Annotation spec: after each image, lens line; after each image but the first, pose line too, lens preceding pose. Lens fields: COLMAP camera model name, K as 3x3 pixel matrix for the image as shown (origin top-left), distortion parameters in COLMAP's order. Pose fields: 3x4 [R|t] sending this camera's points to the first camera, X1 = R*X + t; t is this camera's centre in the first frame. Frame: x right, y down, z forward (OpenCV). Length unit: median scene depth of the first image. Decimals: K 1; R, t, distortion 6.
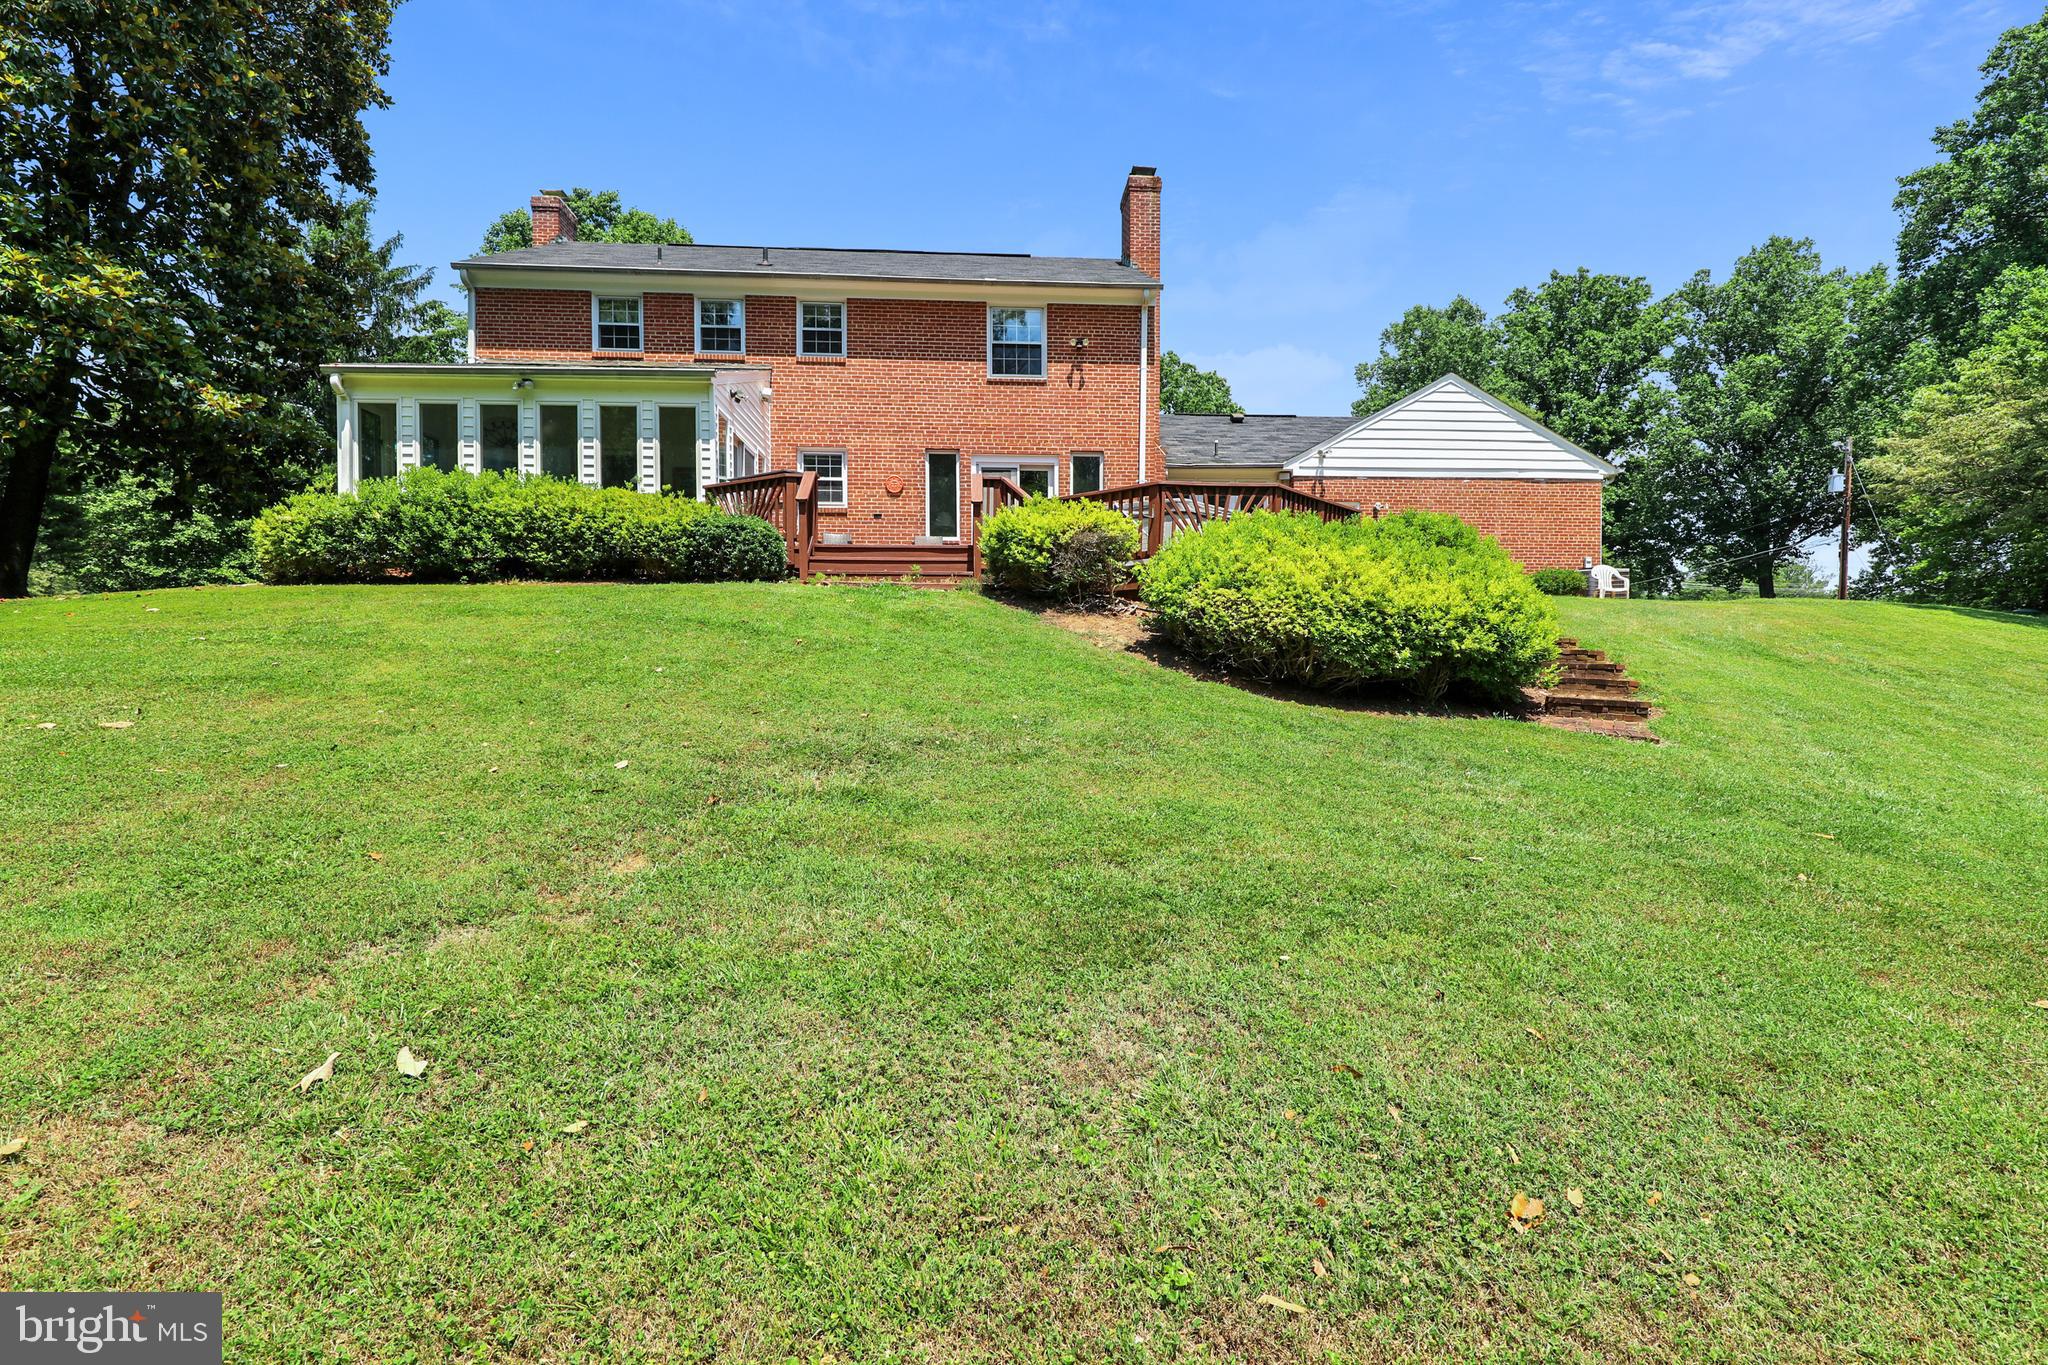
lens RADIAL K [[931.1, 0, 1029.3], [0, 931.1, 682.7], [0, 0, 1]] dist [0.001506, 0.000269]
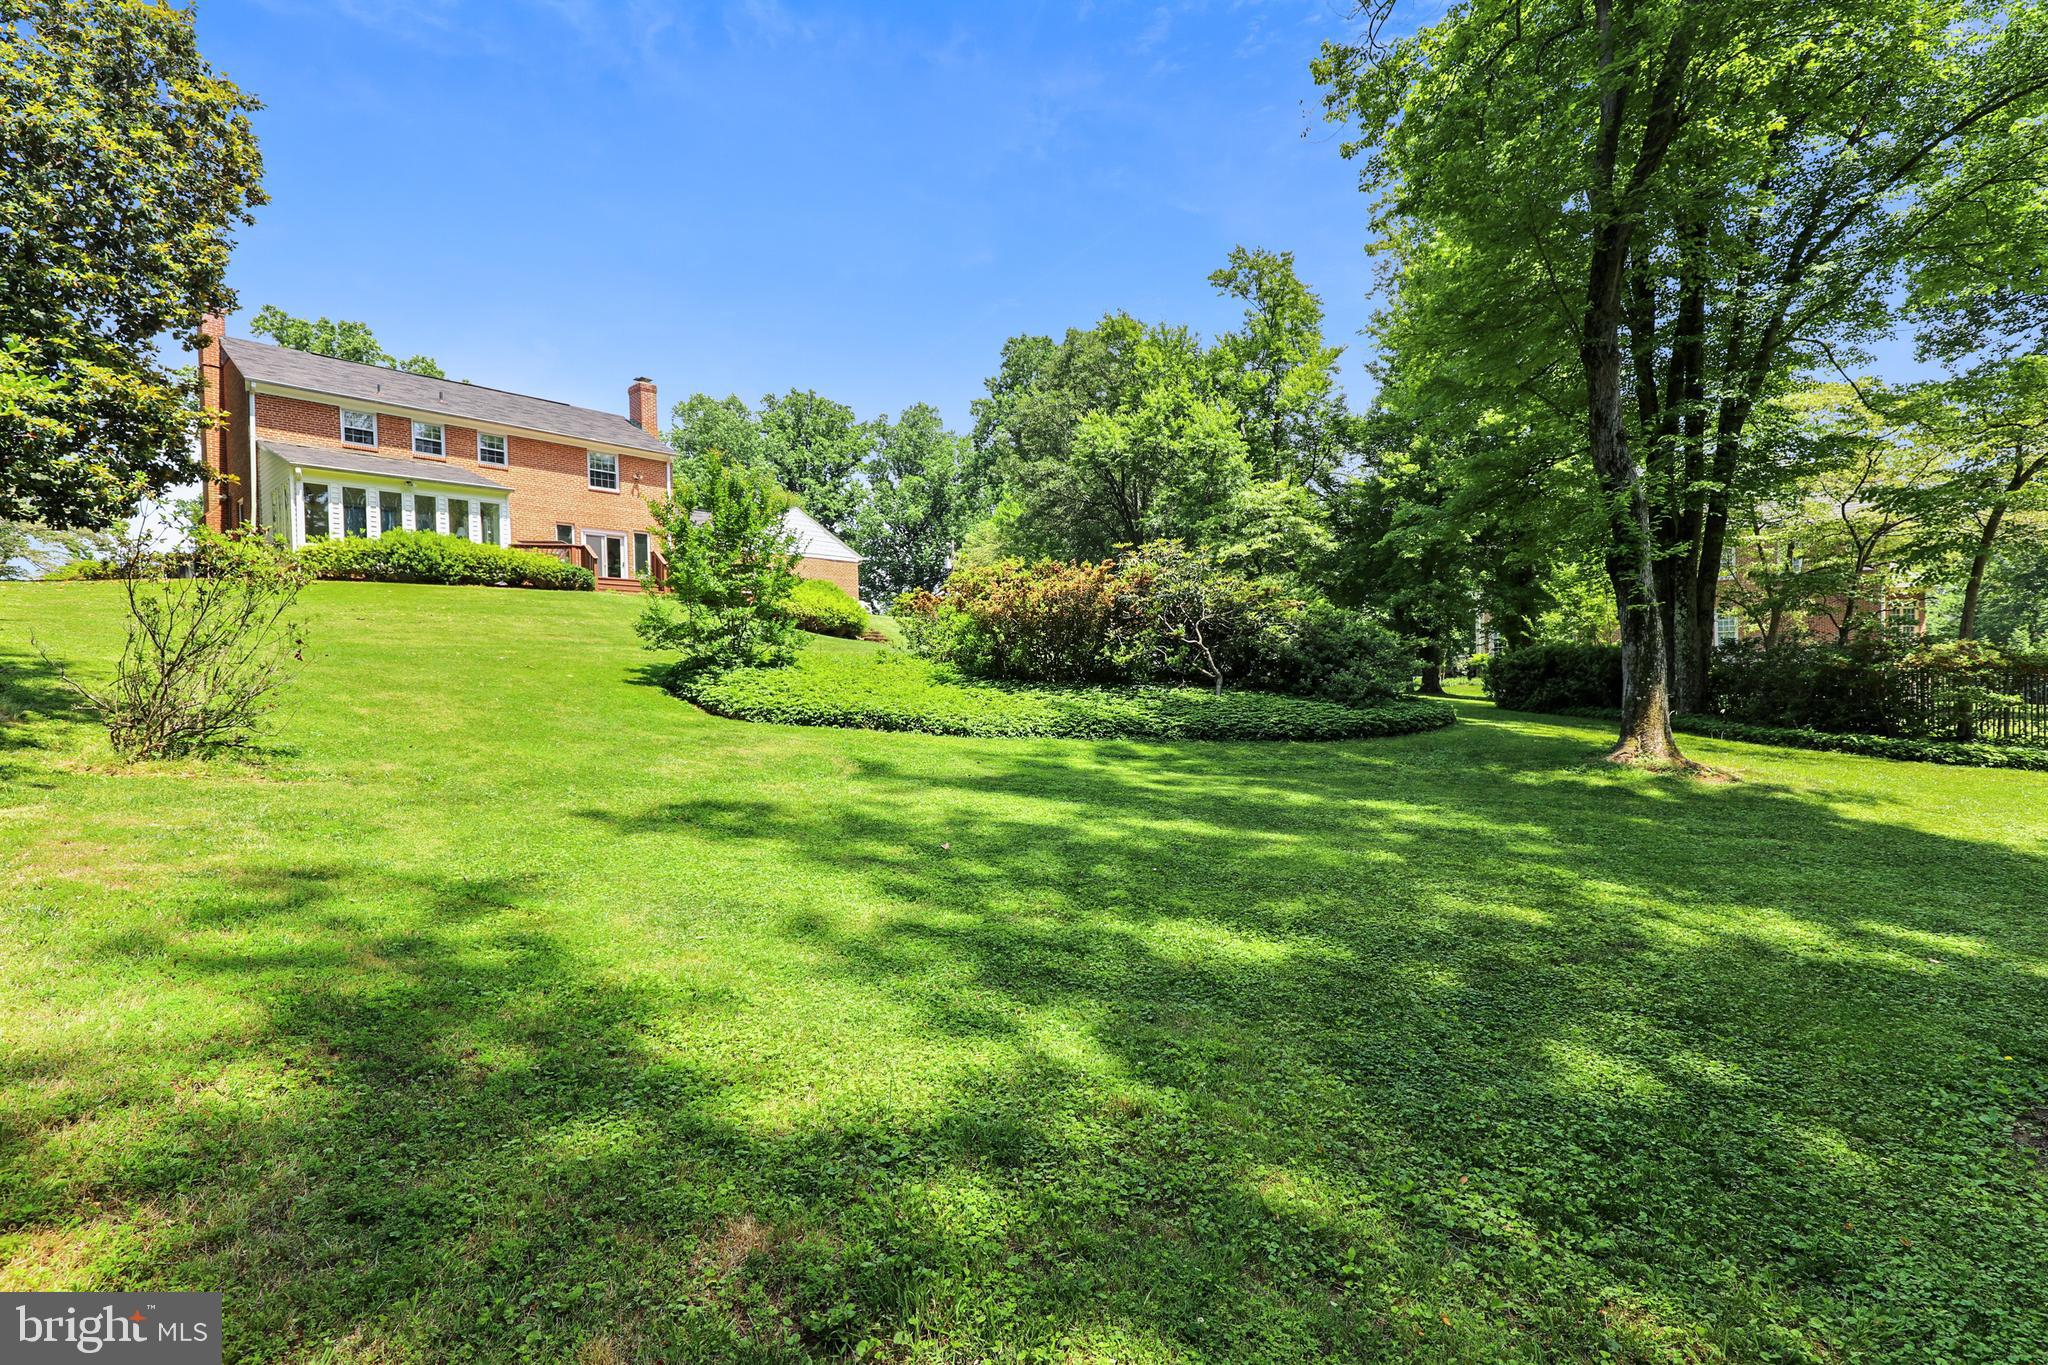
lens RADIAL K [[931.1, 0, 1026.7], [0, 931.1, 675.6], [0, 0, 1]] dist [0.001506, 0.000269]
pose [[0.715524, -0.010823, 0.698505, -0.191736], [0.037680, 0.999022, -0.023118, 0.034676], [-0.697572, 0.042861, 0.715232, -0.252090]]
